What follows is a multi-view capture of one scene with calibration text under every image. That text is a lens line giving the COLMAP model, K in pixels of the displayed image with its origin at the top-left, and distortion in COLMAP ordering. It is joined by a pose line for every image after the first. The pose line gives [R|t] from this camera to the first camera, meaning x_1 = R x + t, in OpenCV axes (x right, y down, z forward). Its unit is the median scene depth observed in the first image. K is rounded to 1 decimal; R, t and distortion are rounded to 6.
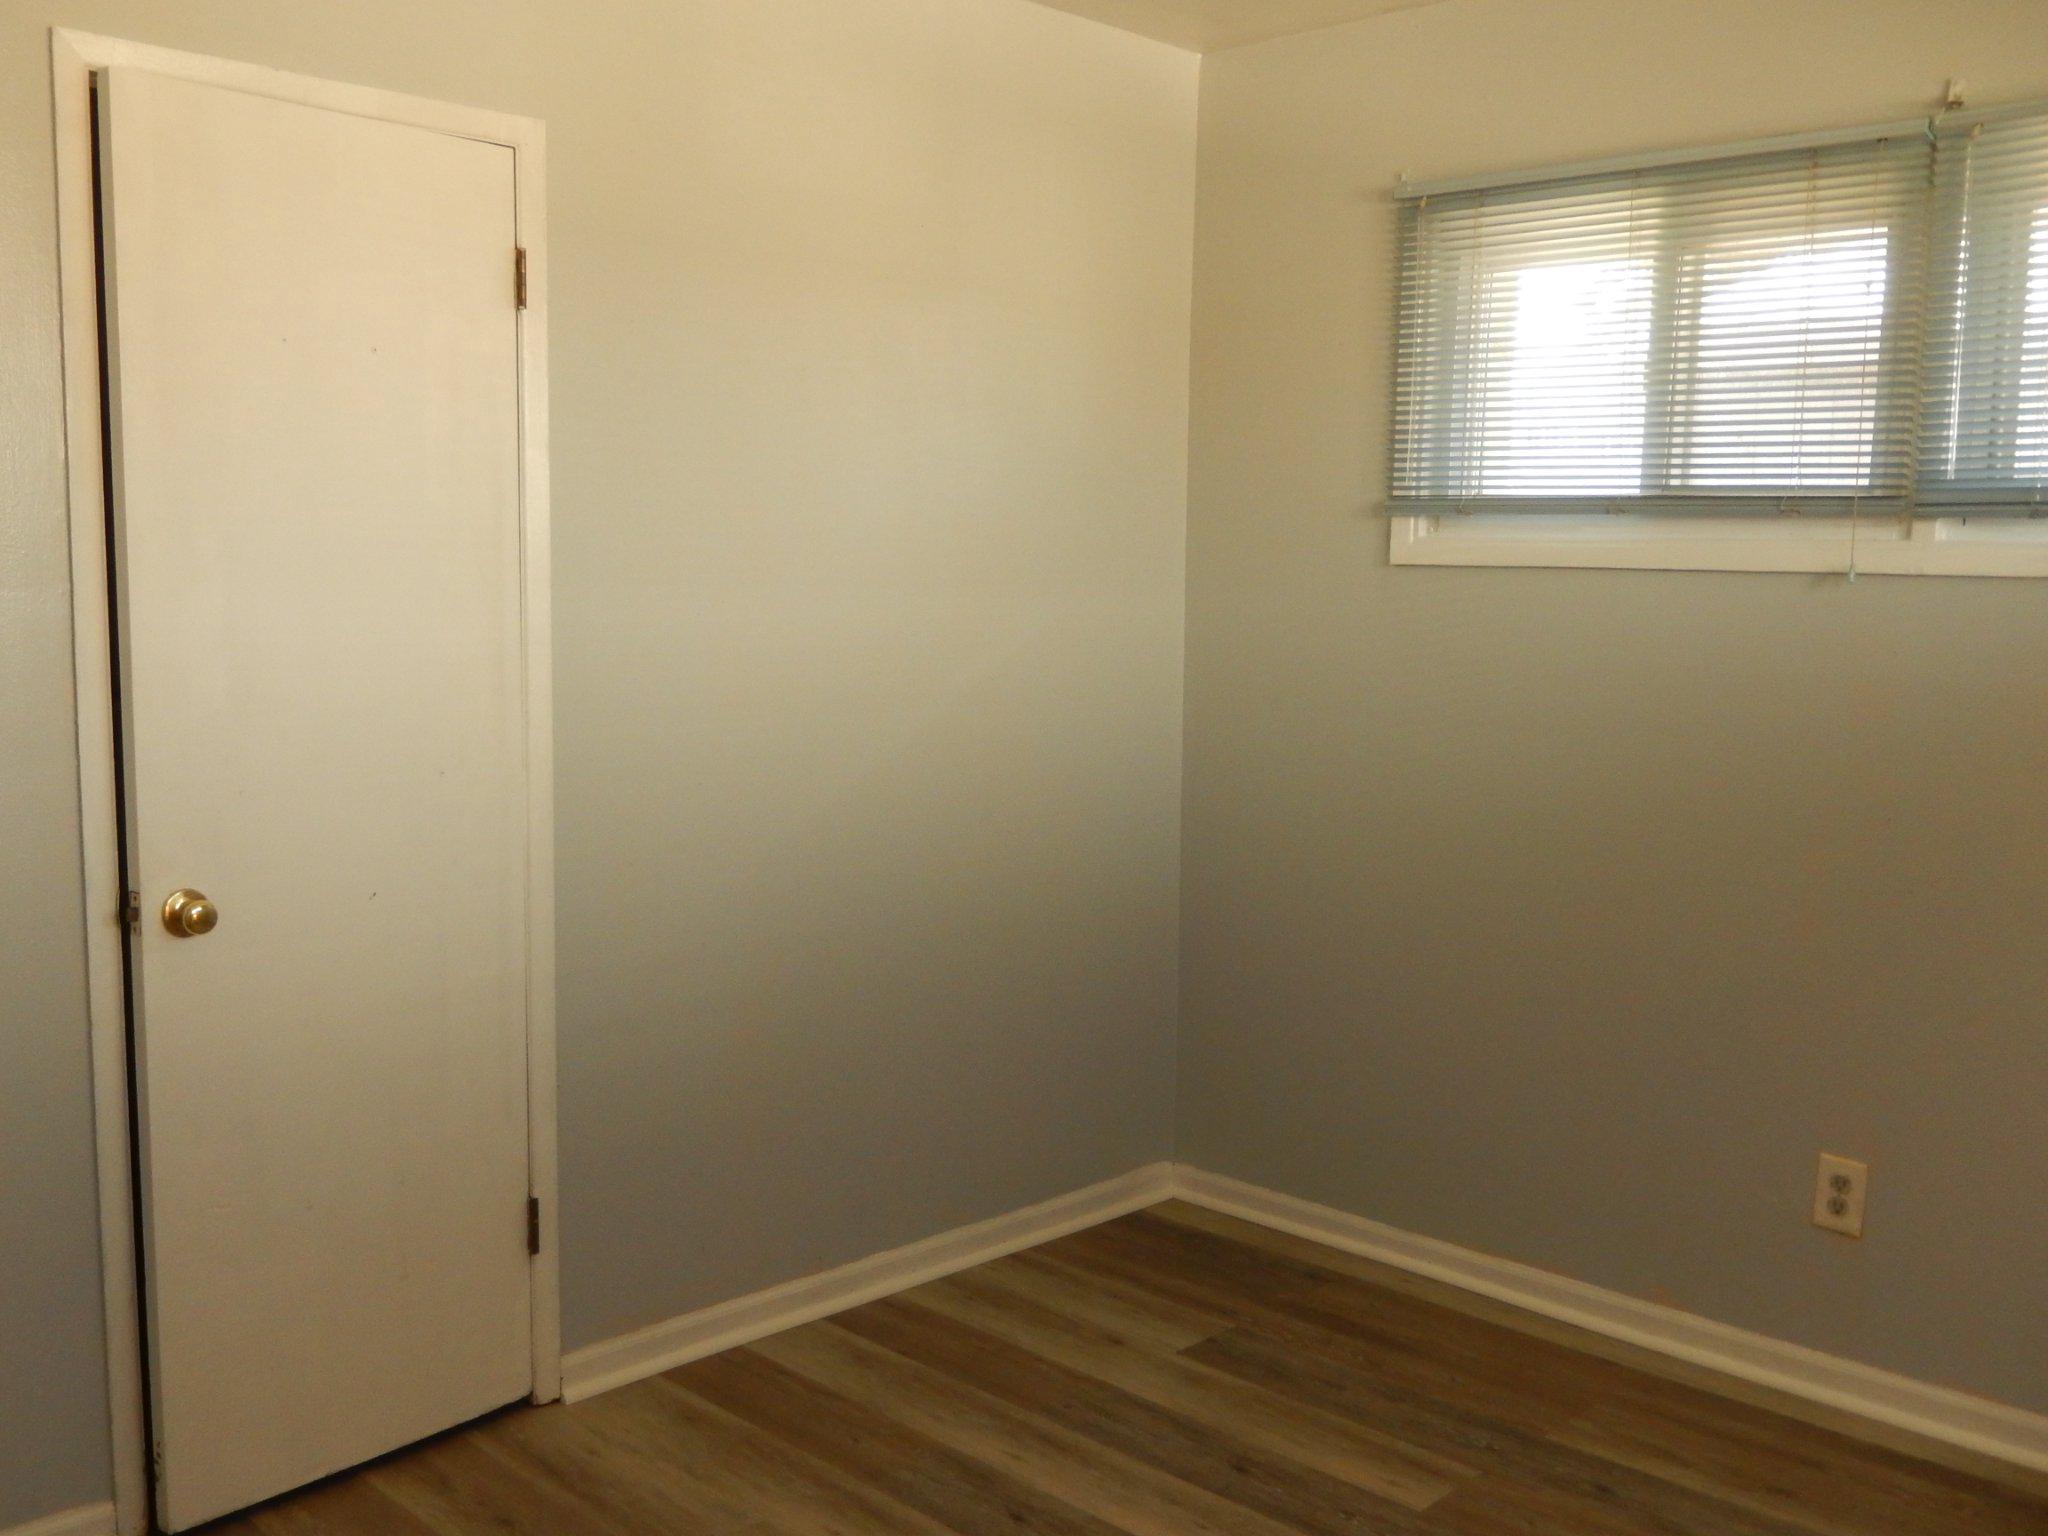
lens RADIAL K [[1926.7, 0, 1013.3], [0, 1926.7, 765.5], [0, 0, 1]] dist [-0.012744, 0.000000]
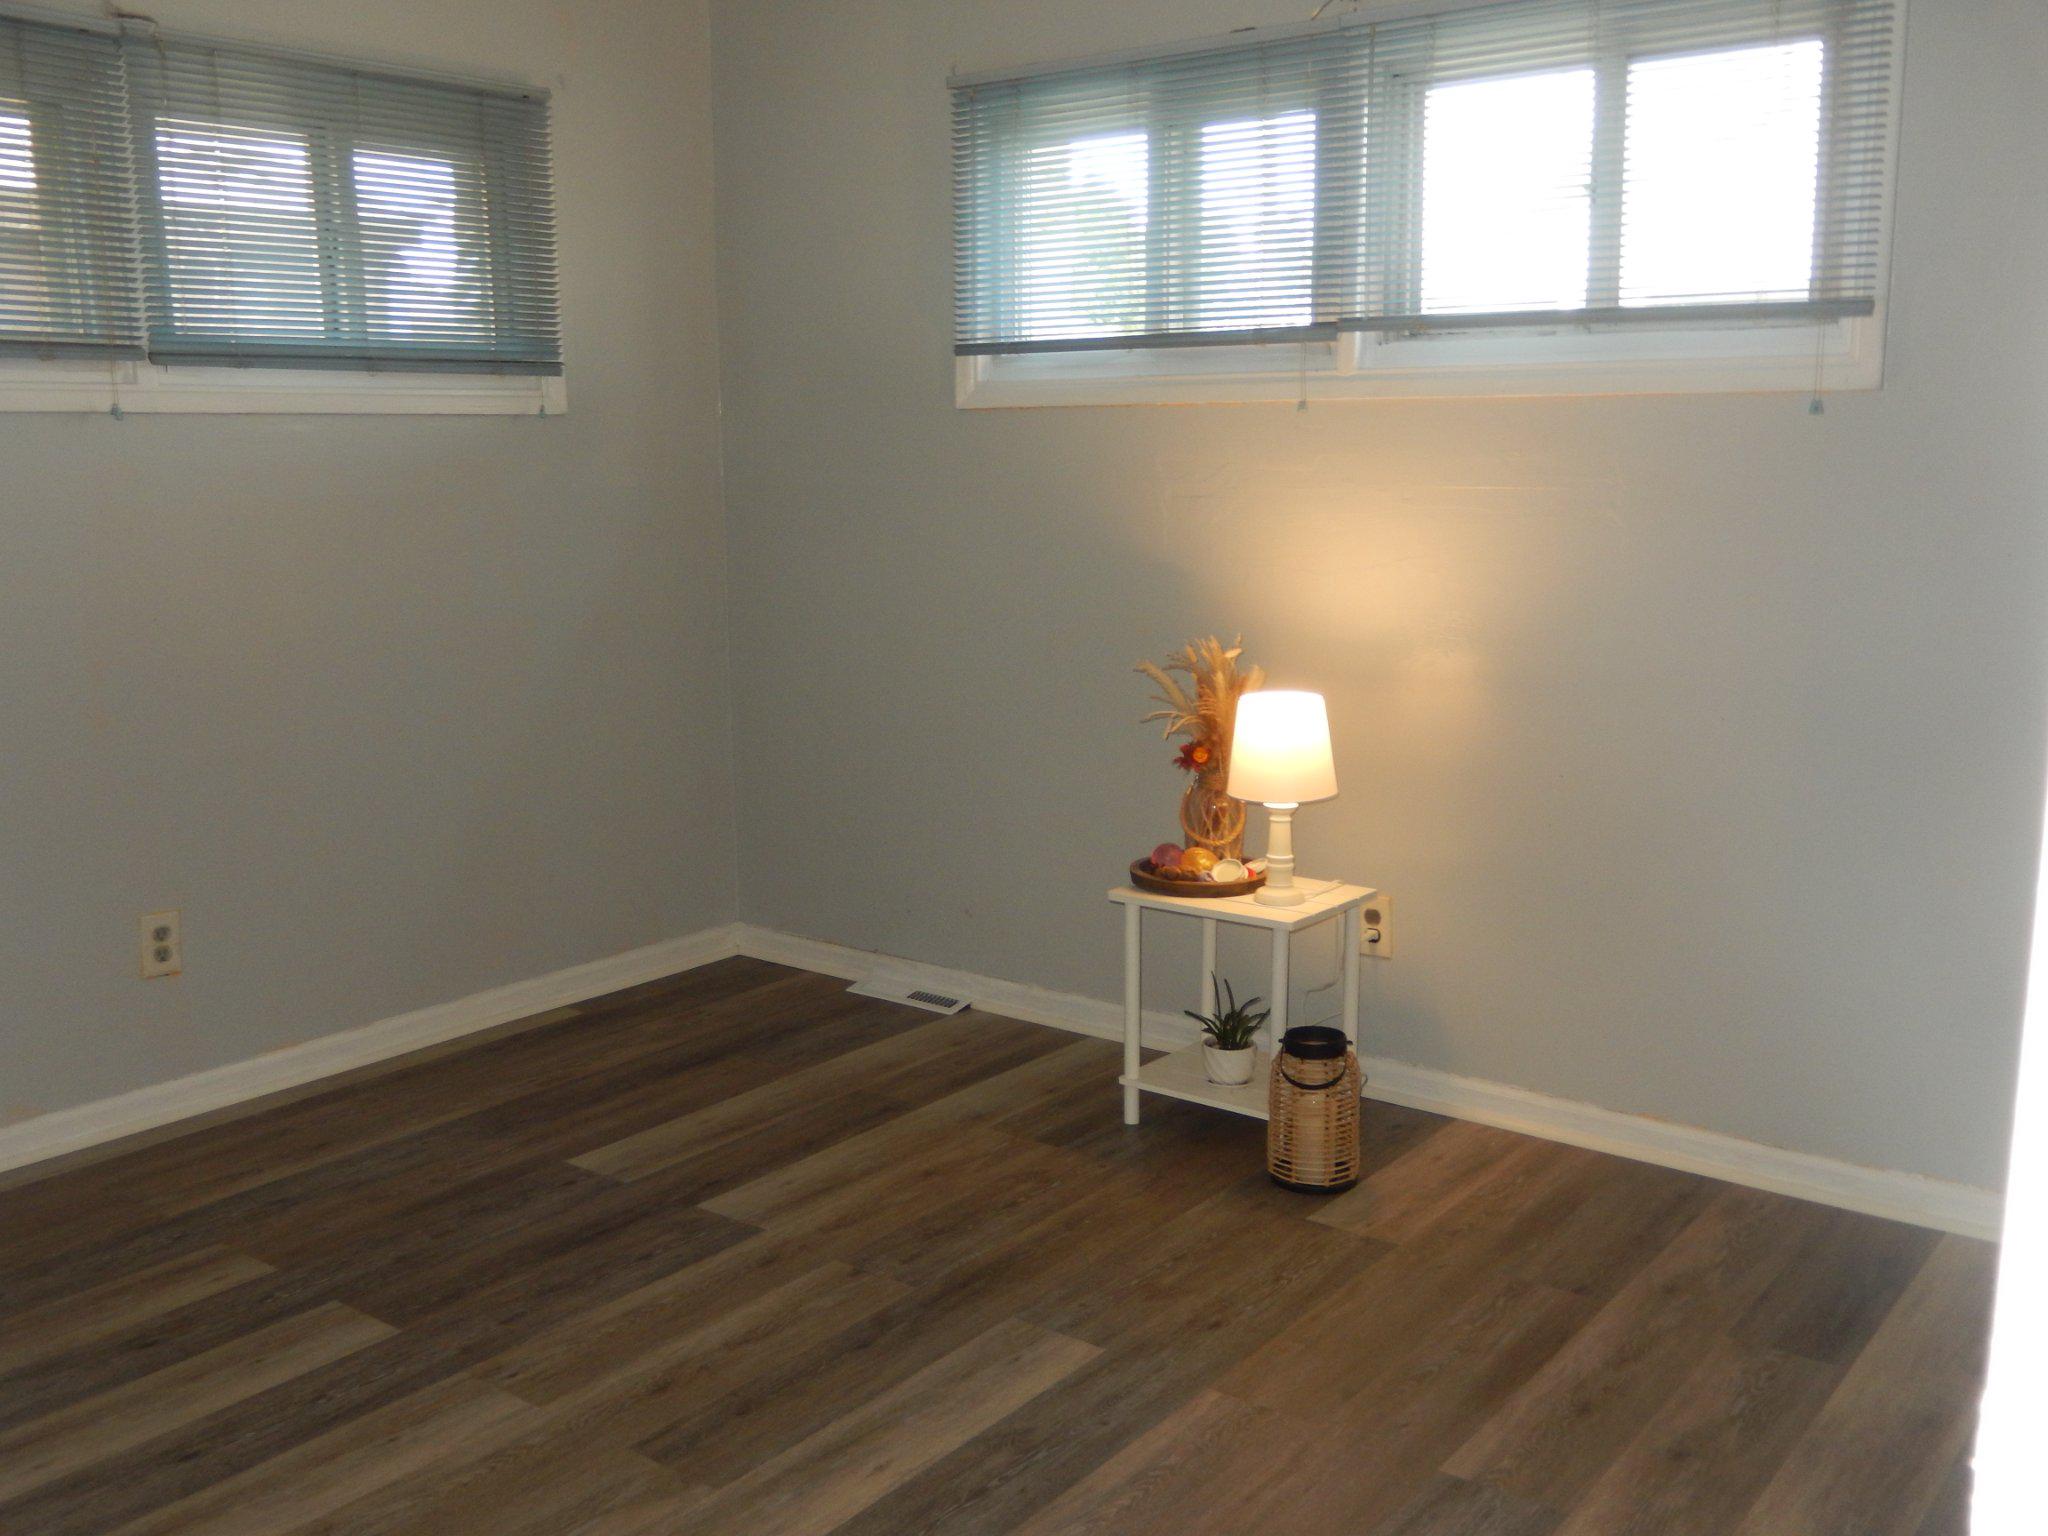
lens RADIAL K [[1926.7, 0, 1020.9], [0, 1926.7, 752.0], [0, 0, 1]] dist [-0.012744, 0.000000]
pose [[-0.123568, -0.166871, 0.978205, -0.820393], [0.116980, 0.976437, 0.181346, -0.046953], [-0.985417, 0.136839, -0.101136, 0.620501]]
